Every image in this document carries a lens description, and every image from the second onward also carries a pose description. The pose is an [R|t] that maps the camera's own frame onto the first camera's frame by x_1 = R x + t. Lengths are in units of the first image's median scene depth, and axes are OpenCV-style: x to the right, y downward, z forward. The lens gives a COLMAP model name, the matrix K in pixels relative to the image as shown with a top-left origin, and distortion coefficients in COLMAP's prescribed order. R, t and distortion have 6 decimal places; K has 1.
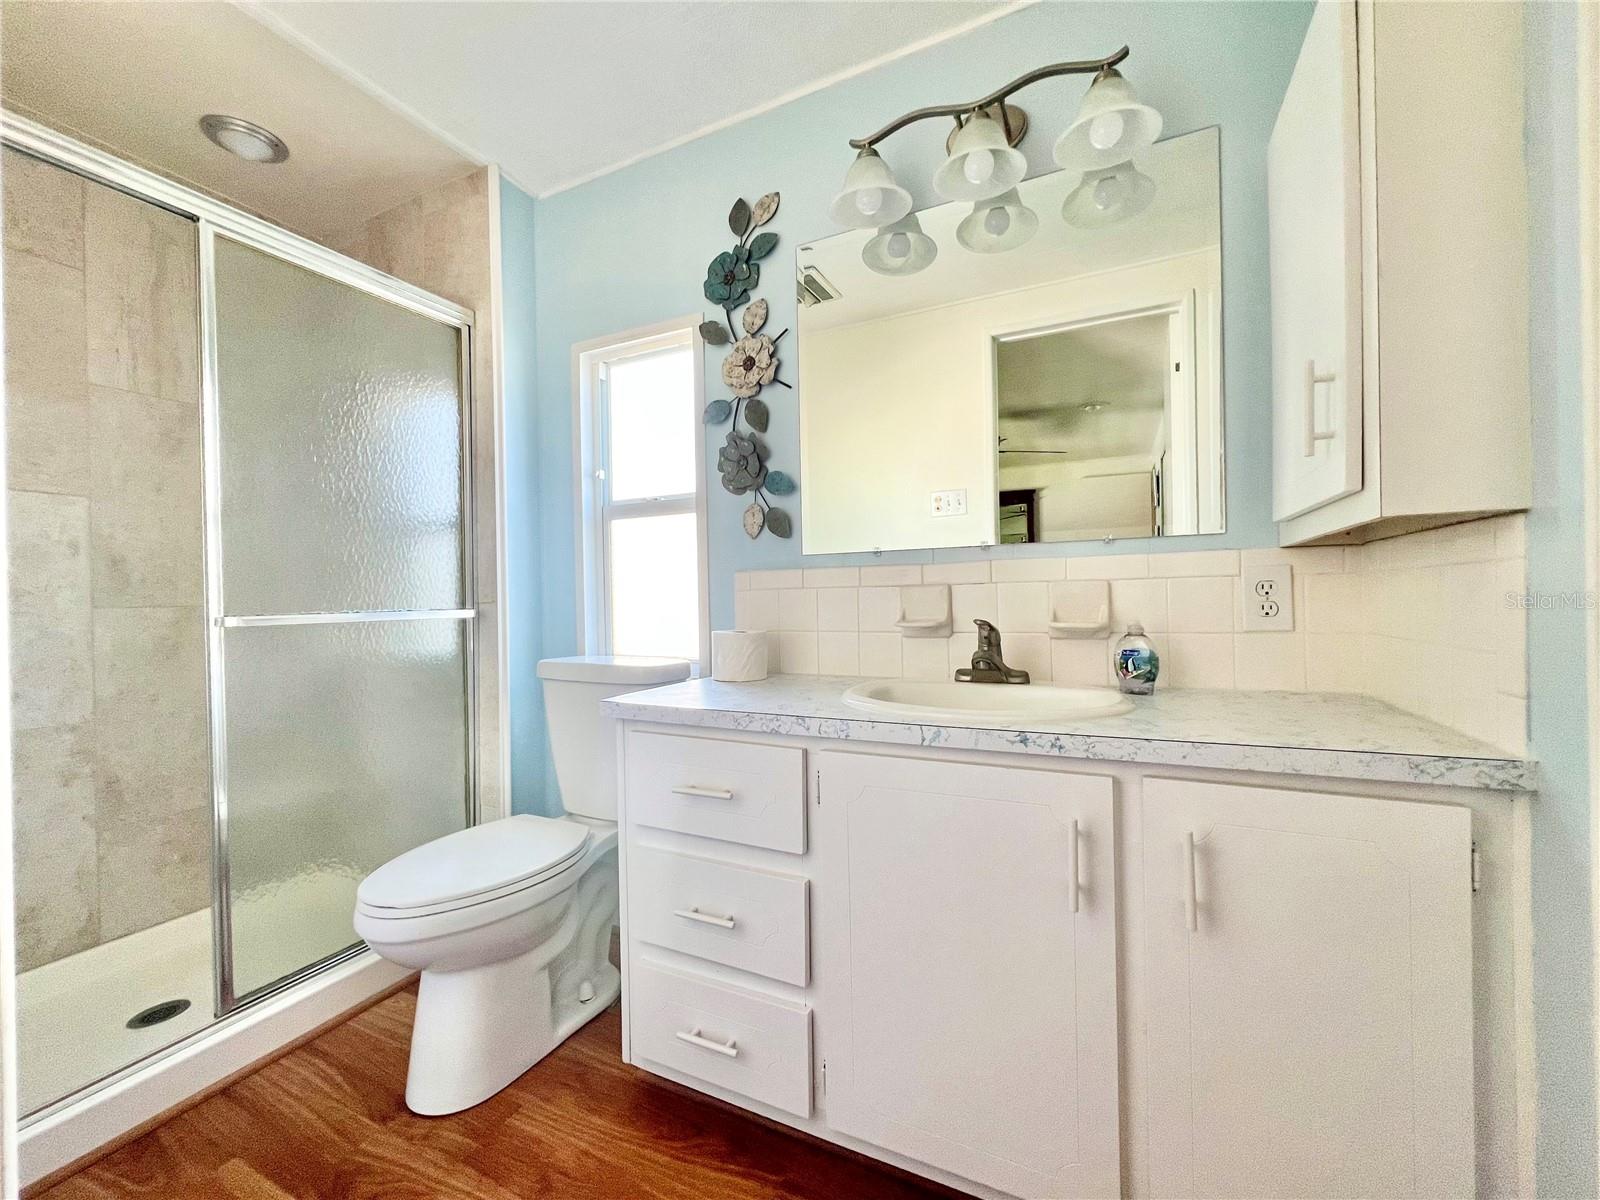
lens RADIAL K [[637.7, 0, 803.1], [0, 637.7, 600.4], [0, 0, 1]] dist [-0.001029, -0.000256]
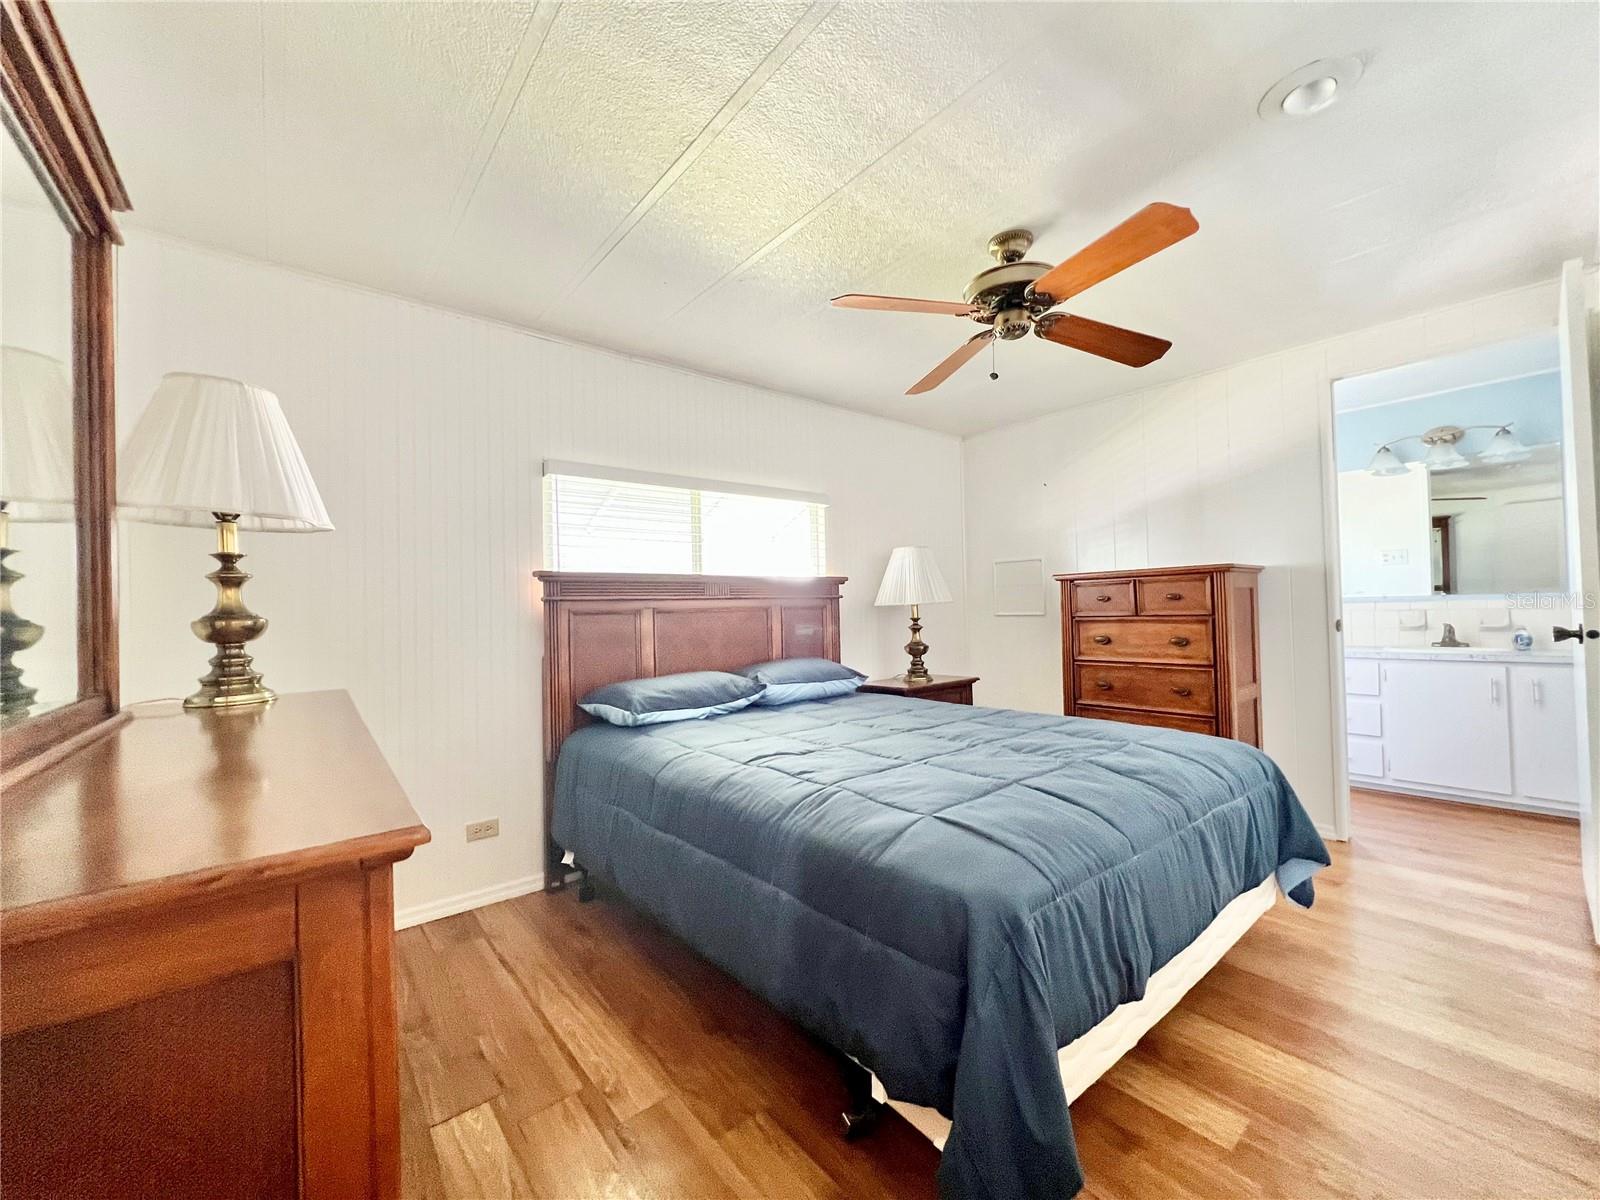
lens RADIAL K [[637.7, 0, 803.1], [0, 637.7, 600.4], [0, 0, 1]] dist [-0.001029, -0.000256]
pose [[0.908051, -0.010073, -0.418738, -0.848017], [0.004249, 0.999881, -0.014838, -0.032431], [0.418837, 0.011694, 0.907986, -2.073888]]
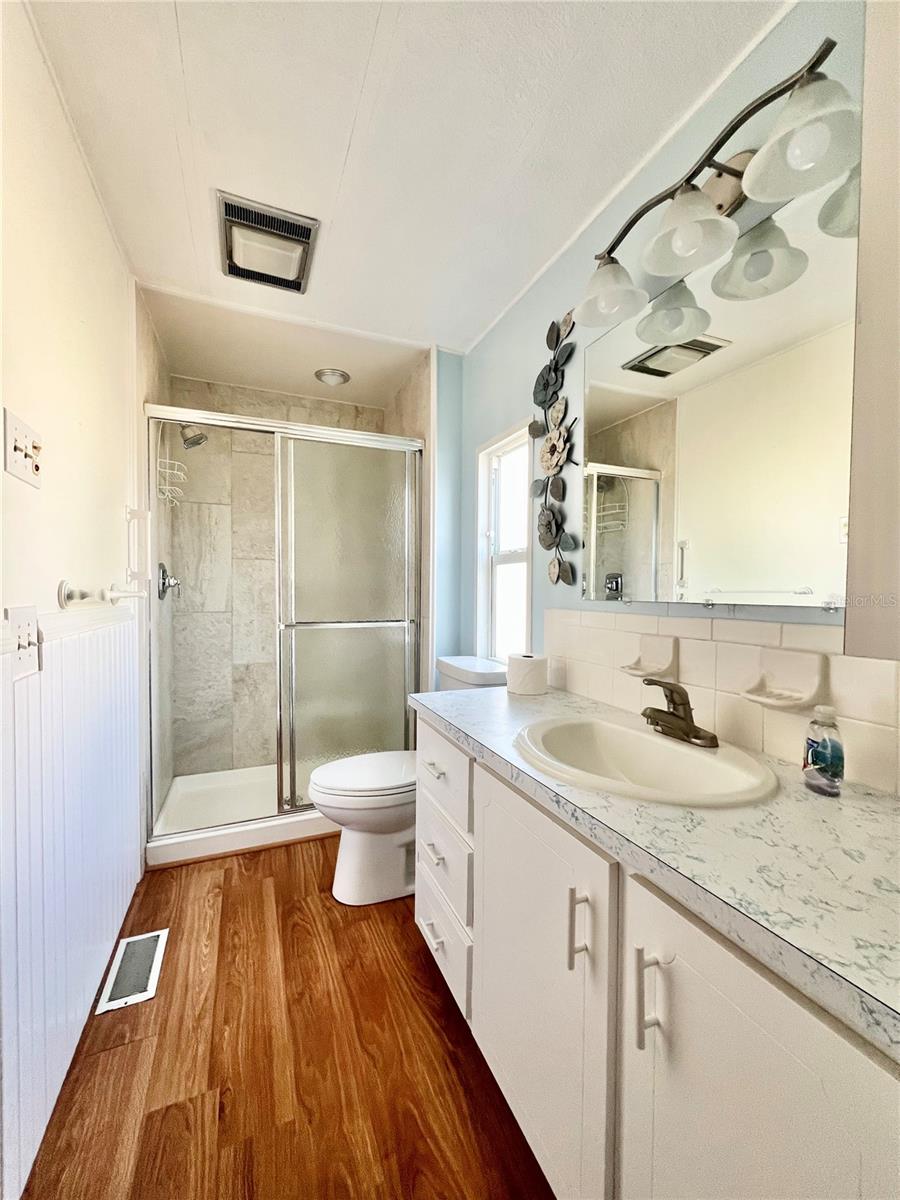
lens RADIAL K [[478.2, 0, 450.4], [0, 478.2, 603.1], [0, 0, 1]] dist [-0.001029, -0.000256]
pose [[0.750798, 0.041949, -0.659199, 0.411594], [-0.025343, 0.999076, 0.034713, -0.088210], [0.660046, -0.009357, 0.751167, 0.127943]]
